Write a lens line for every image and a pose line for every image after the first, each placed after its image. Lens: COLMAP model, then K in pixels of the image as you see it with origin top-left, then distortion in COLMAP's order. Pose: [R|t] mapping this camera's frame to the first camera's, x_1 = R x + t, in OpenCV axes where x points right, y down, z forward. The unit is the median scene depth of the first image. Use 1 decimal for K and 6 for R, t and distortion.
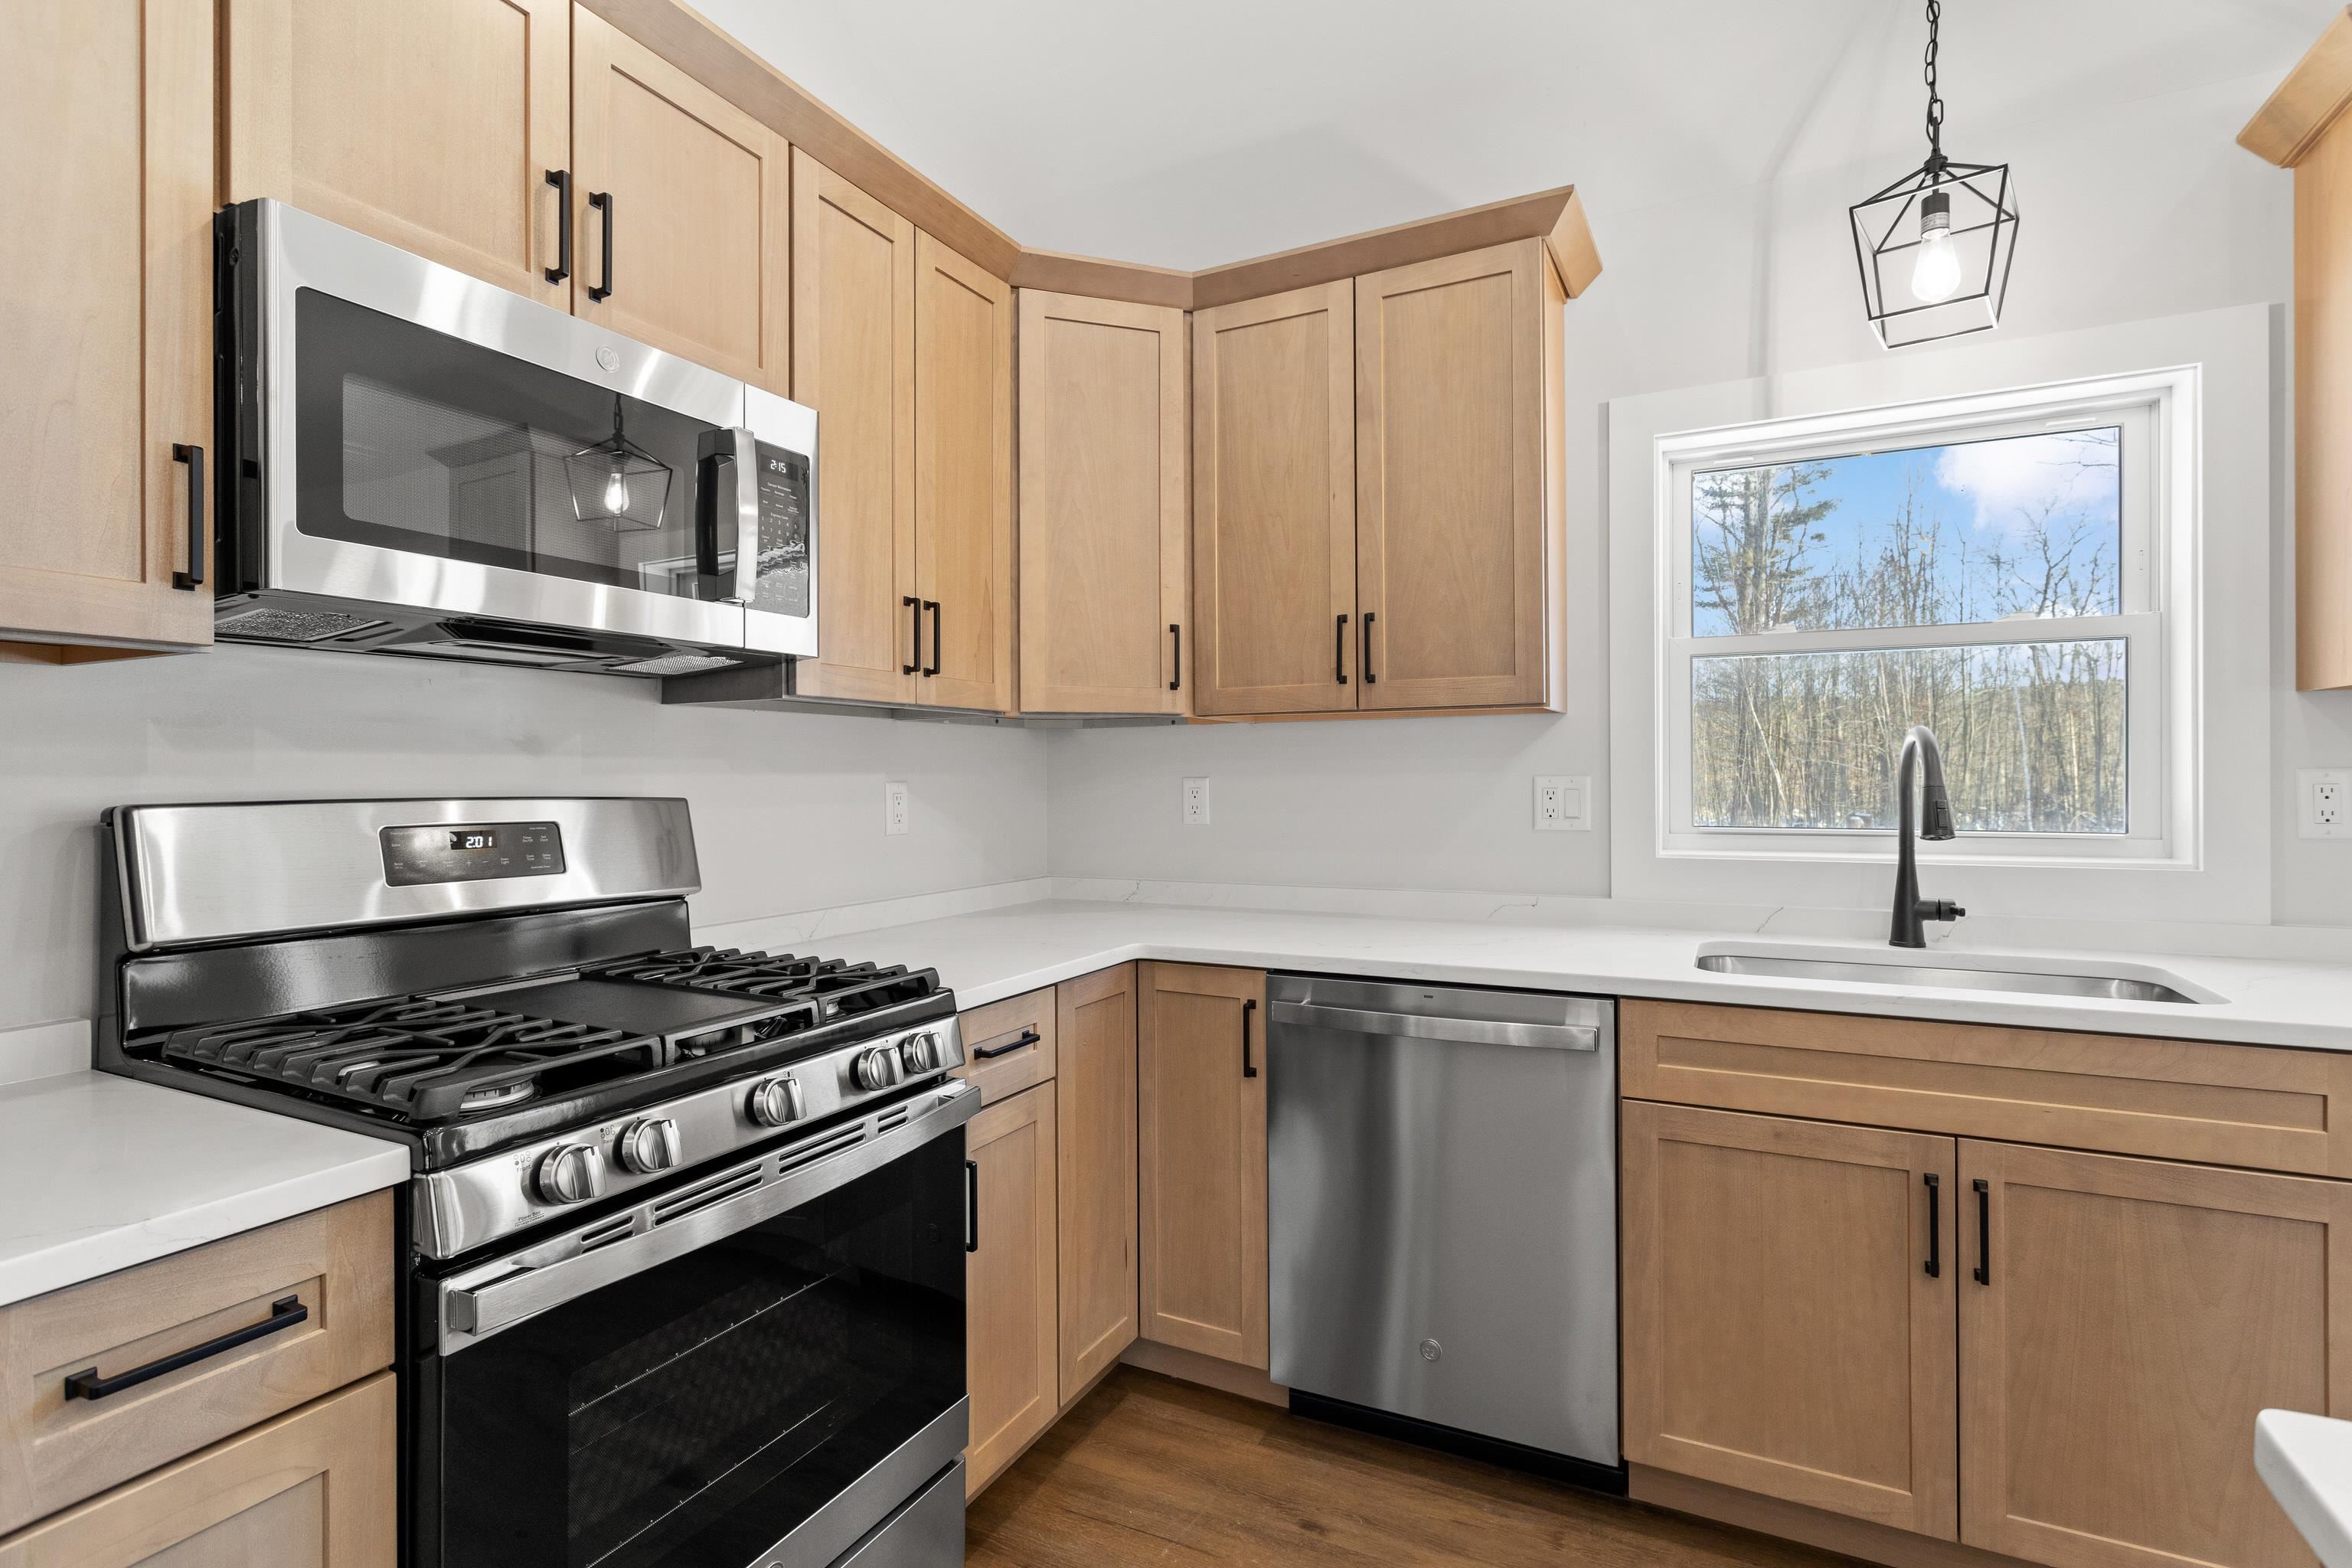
lens RADIAL K [[1113.6, 0, 1186.4], [0, 1113.6, 774.8], [0, 0, 1]] dist [0.001192, 0.001674]
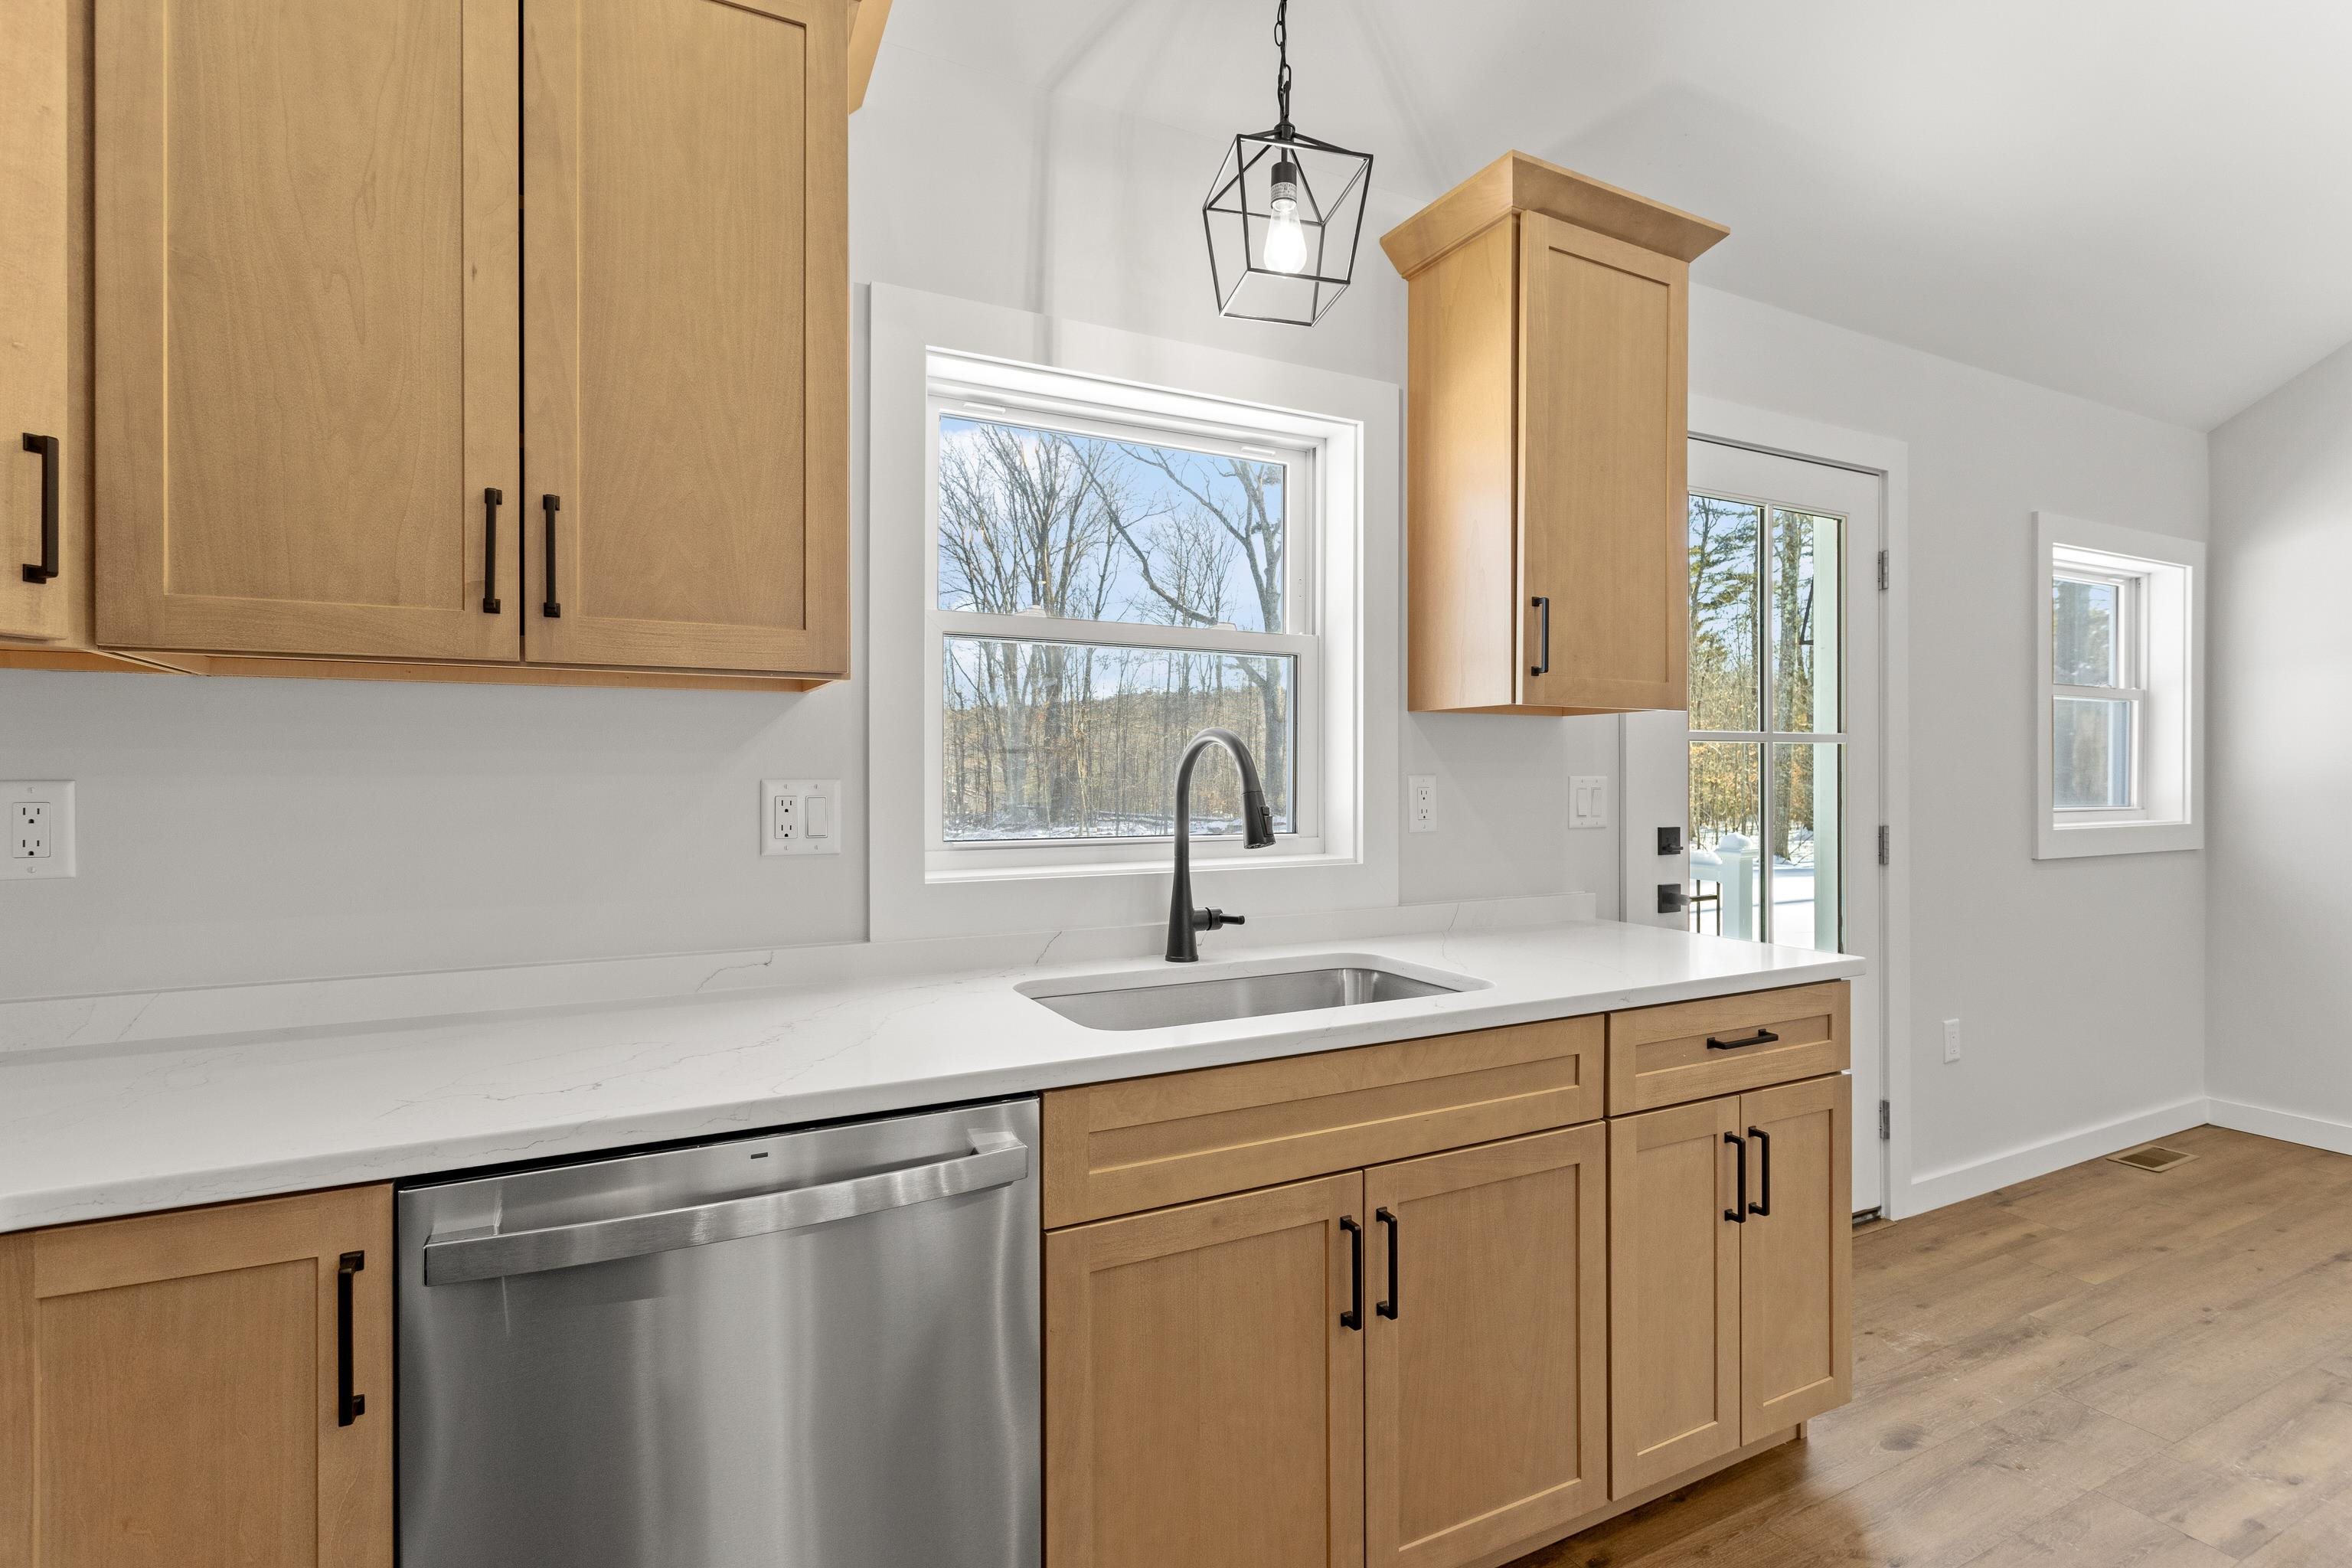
lens RADIAL K [[1113.6, 0, 1186.4], [0, 1113.6, 774.8], [0, 0, 1]] dist [0.001192, 0.001674]
pose [[0.592321, 0.005594, 0.805682, -0.113222], [-0.003738, 0.999984, -0.004195, -0.000064], [-0.805693, -0.000527, 0.592333, 0.431178]]
